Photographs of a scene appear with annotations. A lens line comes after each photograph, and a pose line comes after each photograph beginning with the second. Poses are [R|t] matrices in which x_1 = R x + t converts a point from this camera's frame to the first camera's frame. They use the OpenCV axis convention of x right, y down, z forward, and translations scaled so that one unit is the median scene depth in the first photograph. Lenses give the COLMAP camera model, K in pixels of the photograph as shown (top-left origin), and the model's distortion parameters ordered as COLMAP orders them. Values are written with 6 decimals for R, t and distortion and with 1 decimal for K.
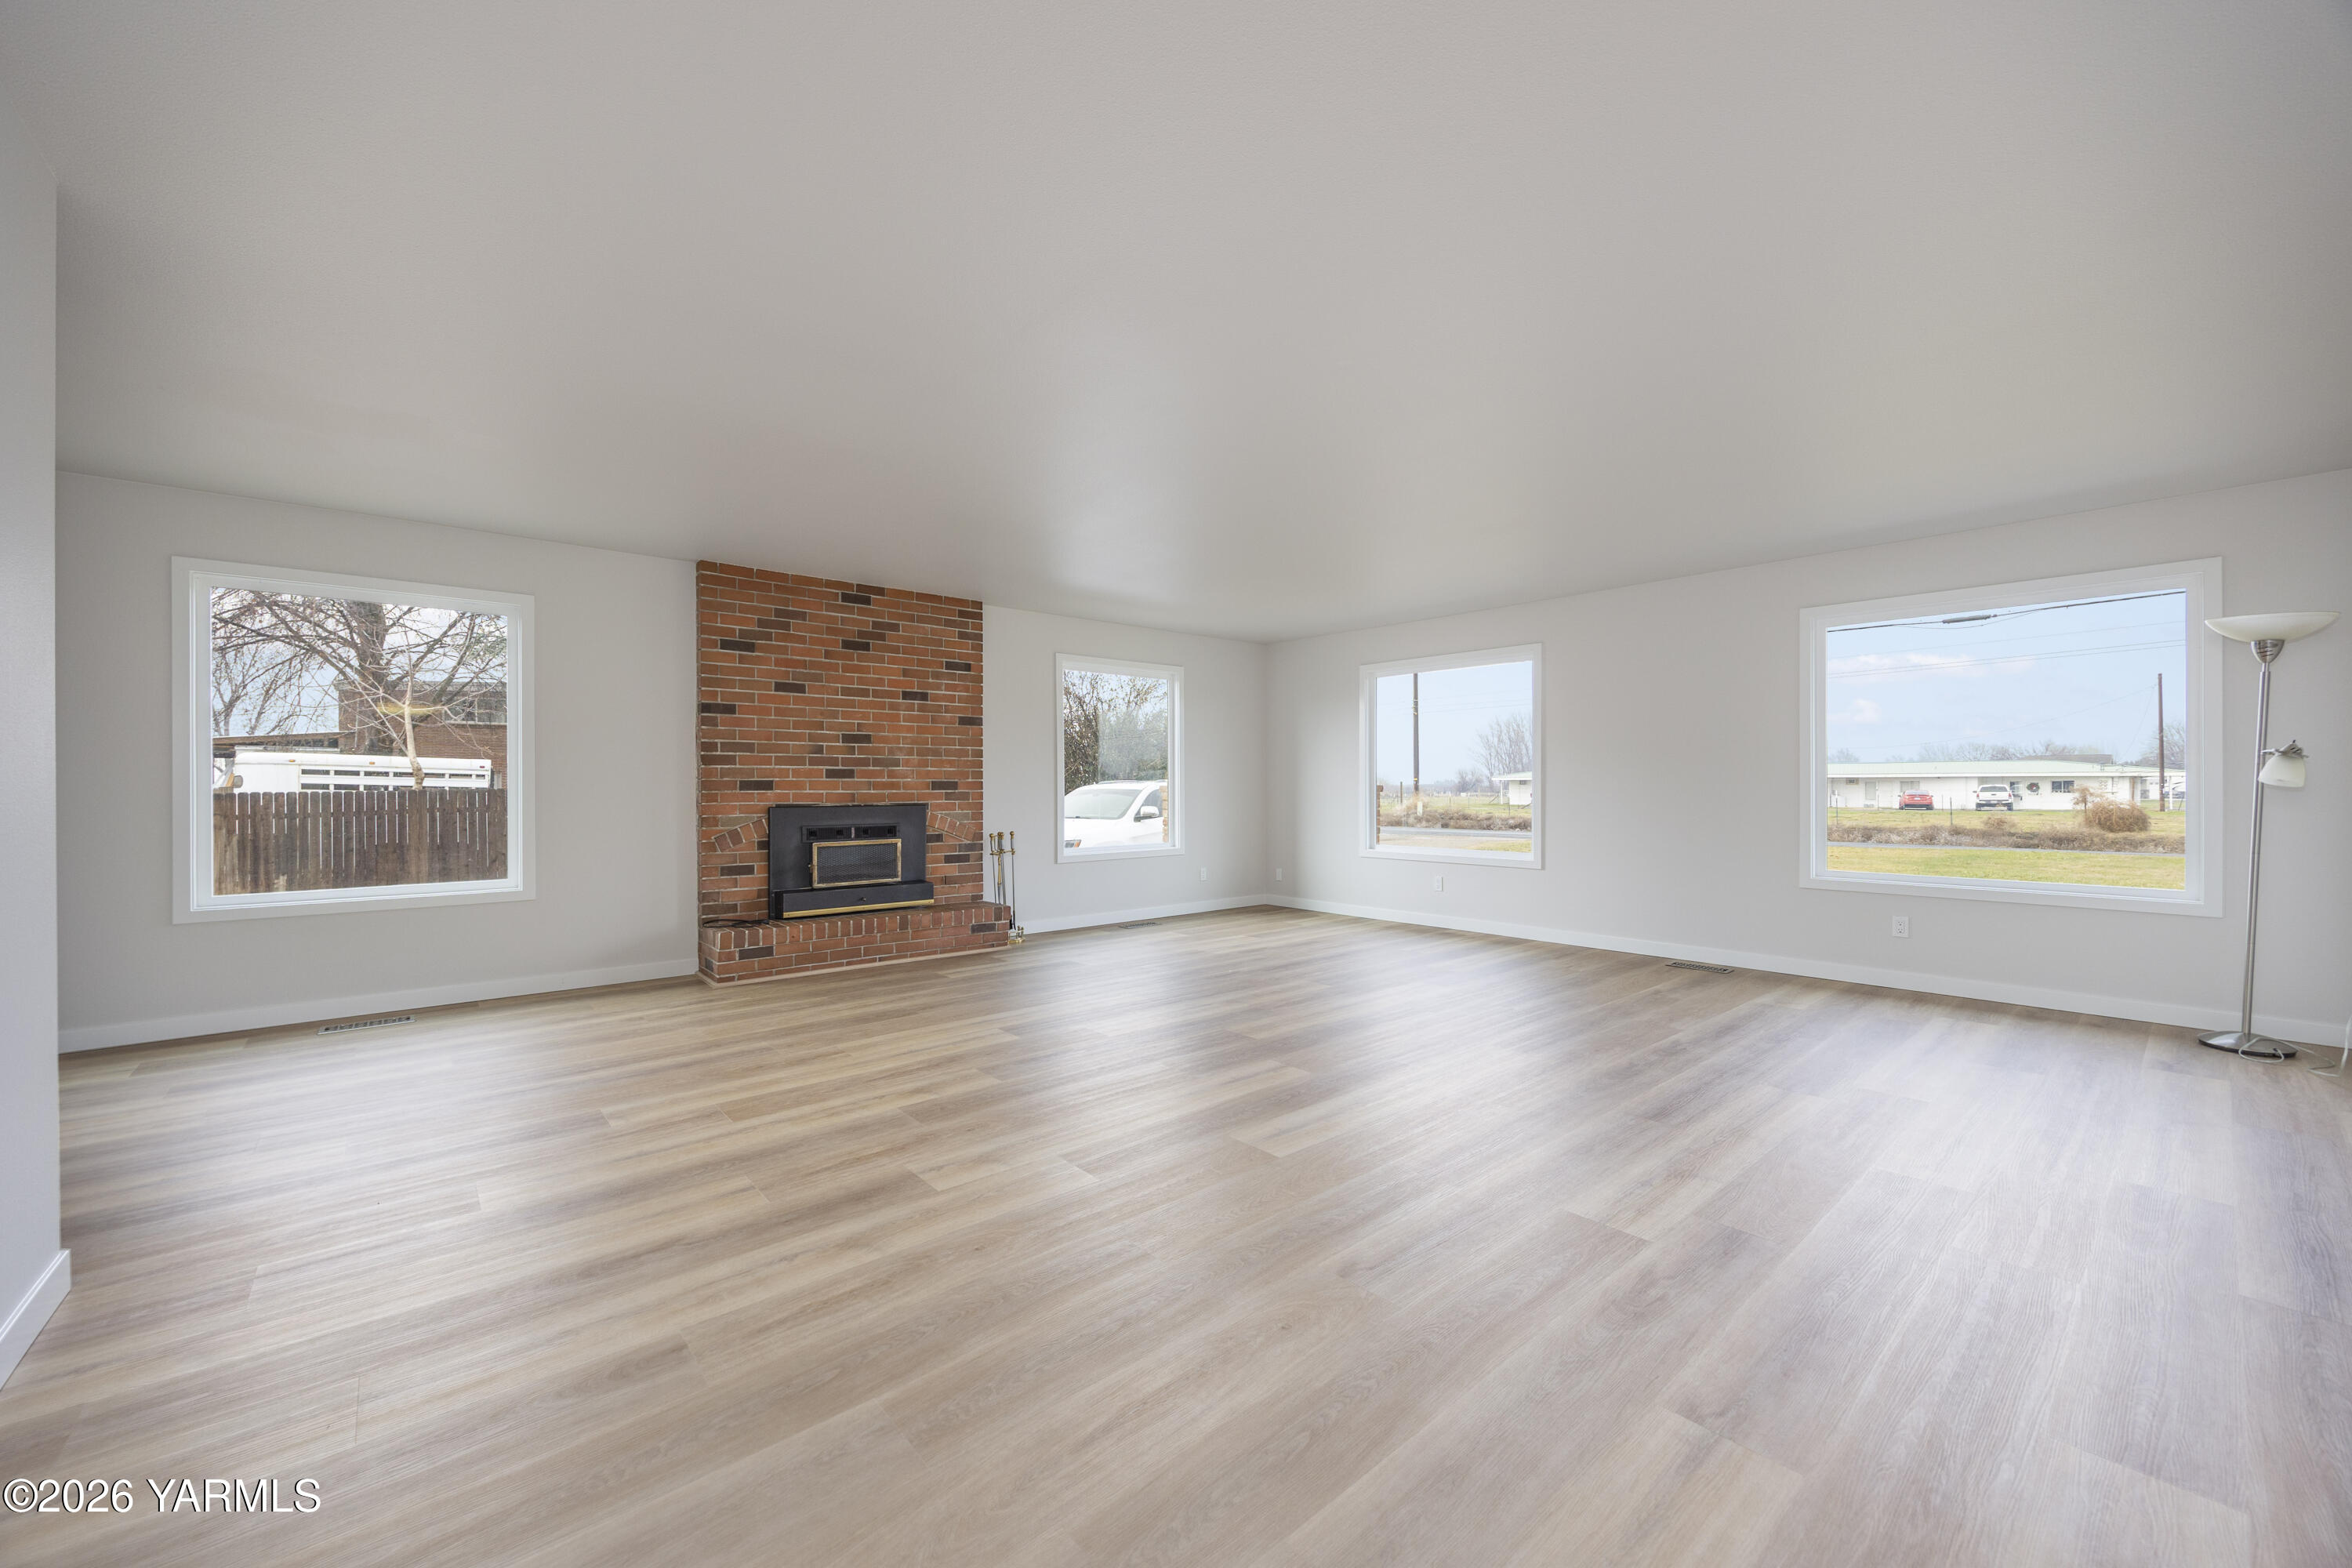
lens RADIAL K [[897.7, 0, 1171.6], [0, 897.7, 788.7], [0, 0, 1]] dist [-0.001209, -0.000023]
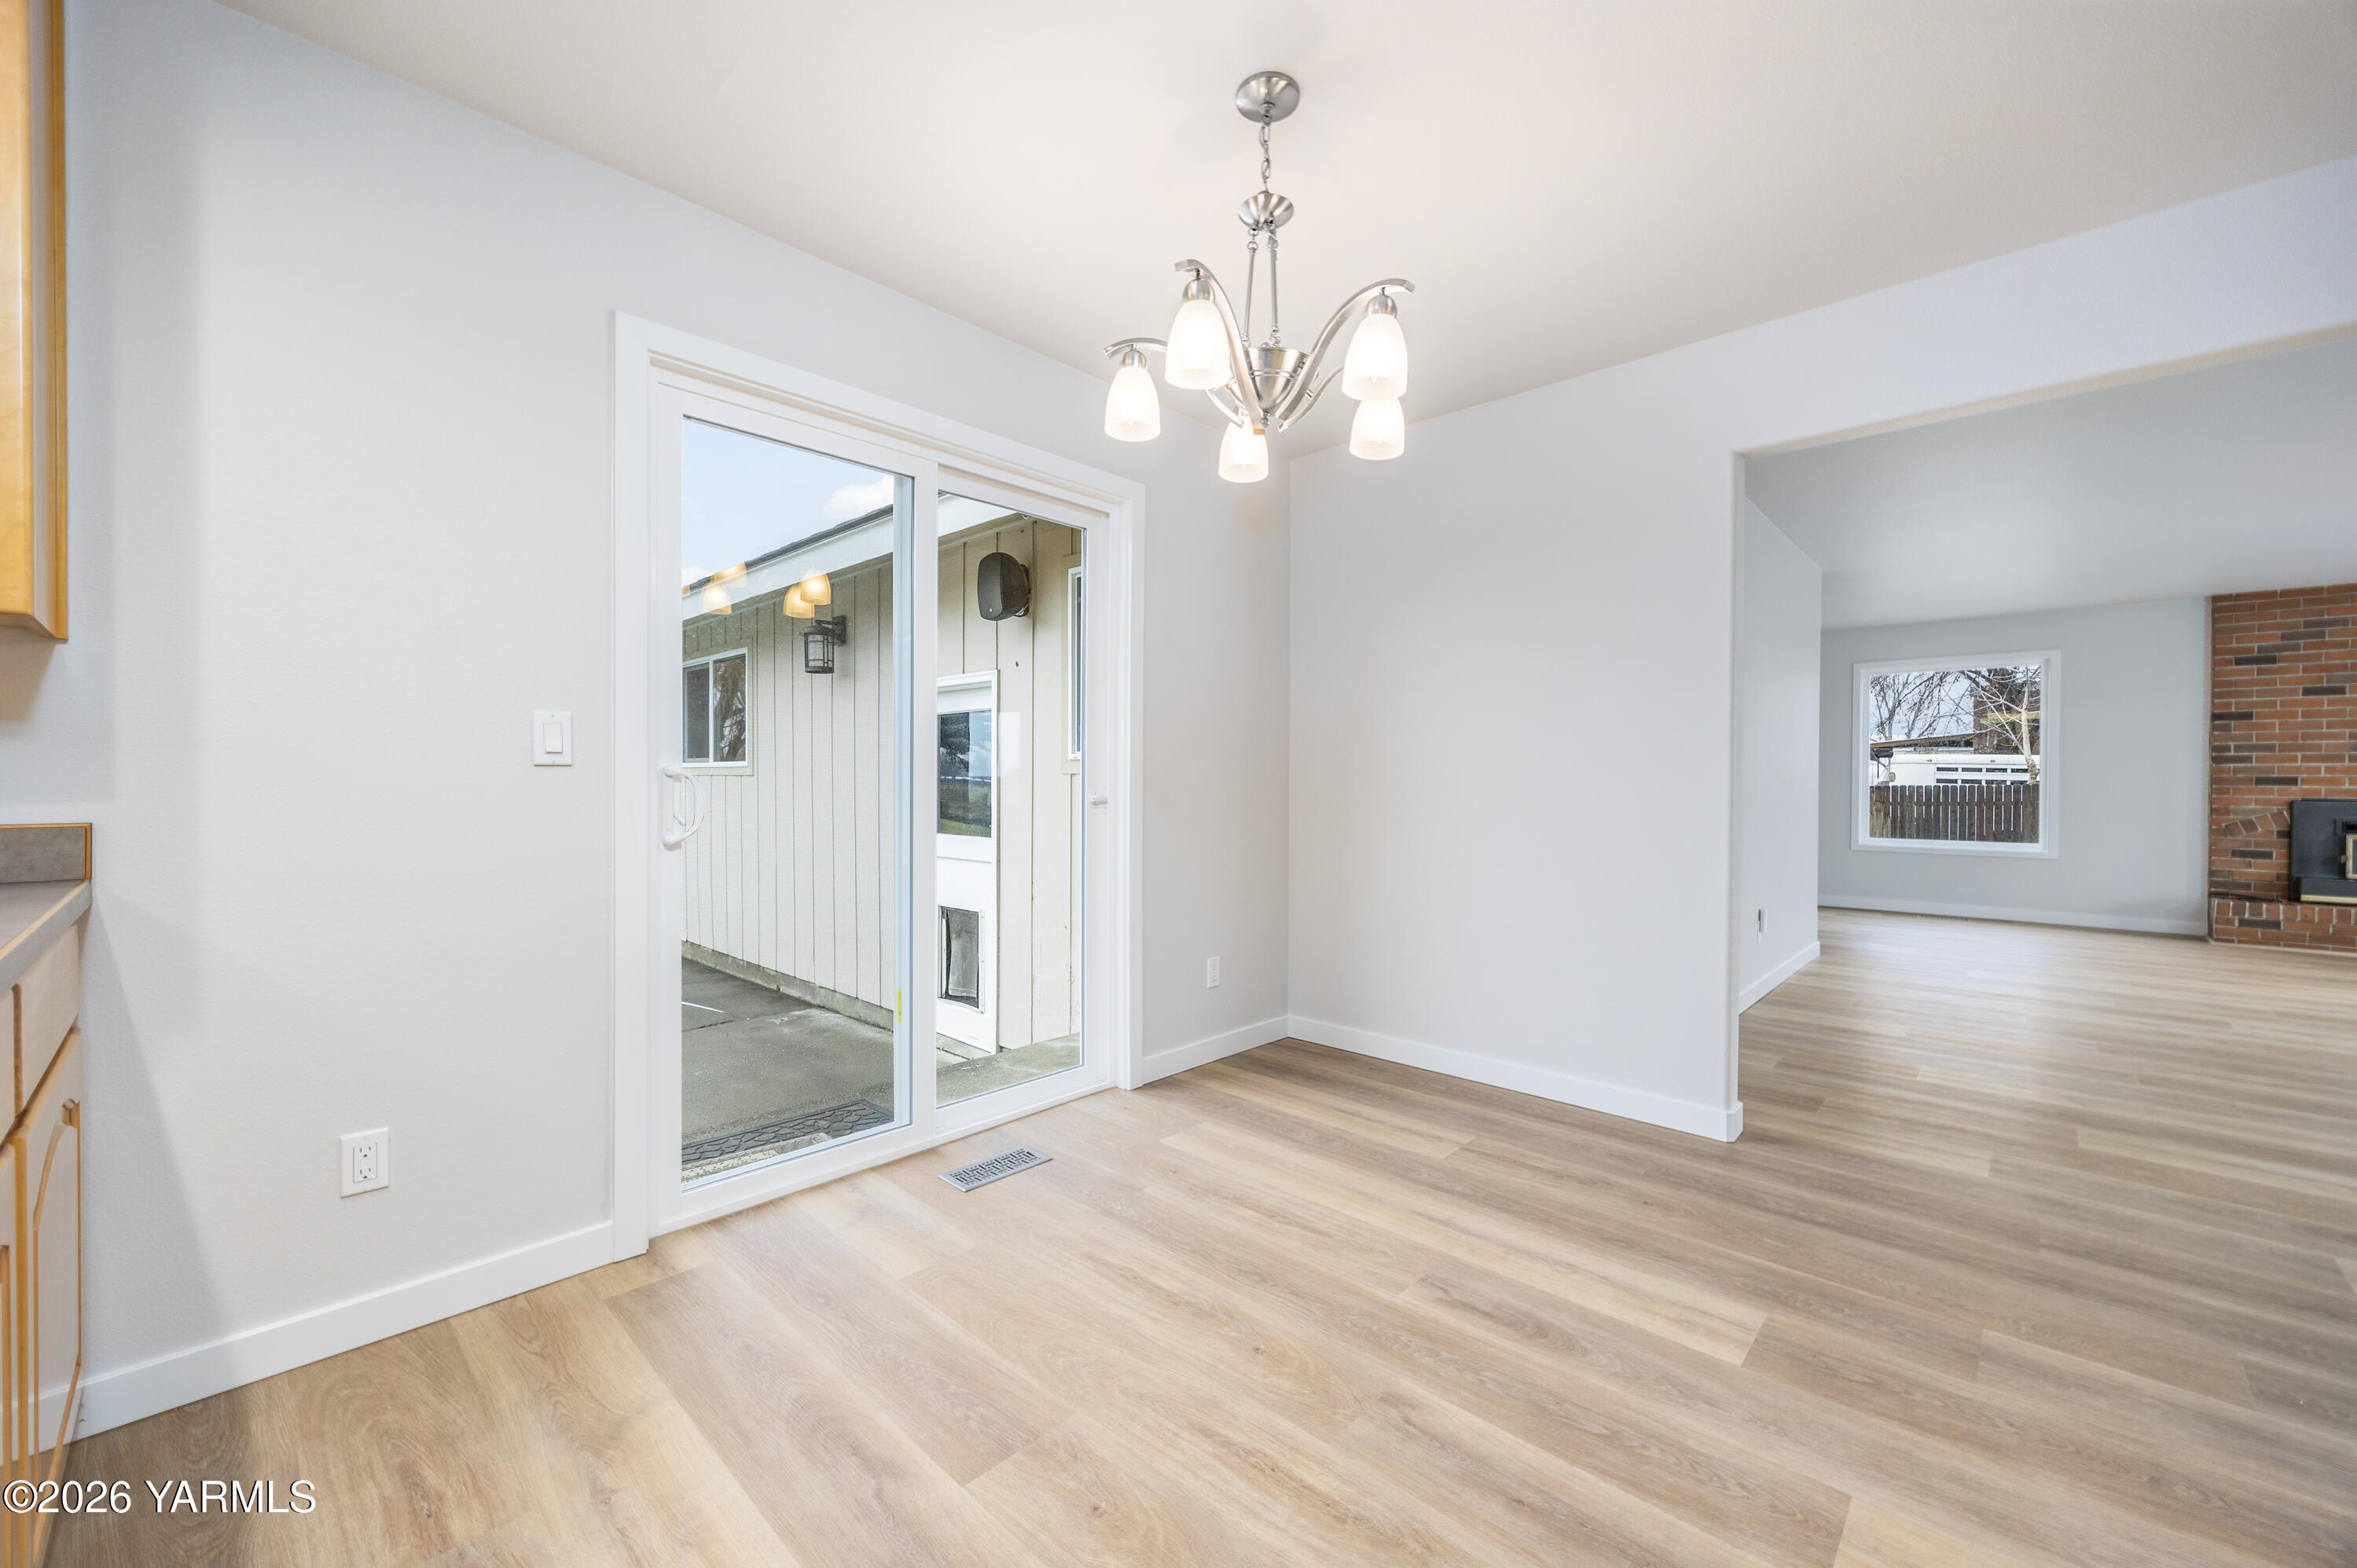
lens RADIAL K [[931.7, 0, 1178.5], [0, 931.7, 784.0], [0, 0, 1]] dist [0.000086, -0.000039]
pose [[0.105198, 0.007209, -0.994425, 0.559460], [-0.006807, 0.999956, 0.006529, 0.001427], [0.994428, 0.006082, 0.105243, -0.500921]]
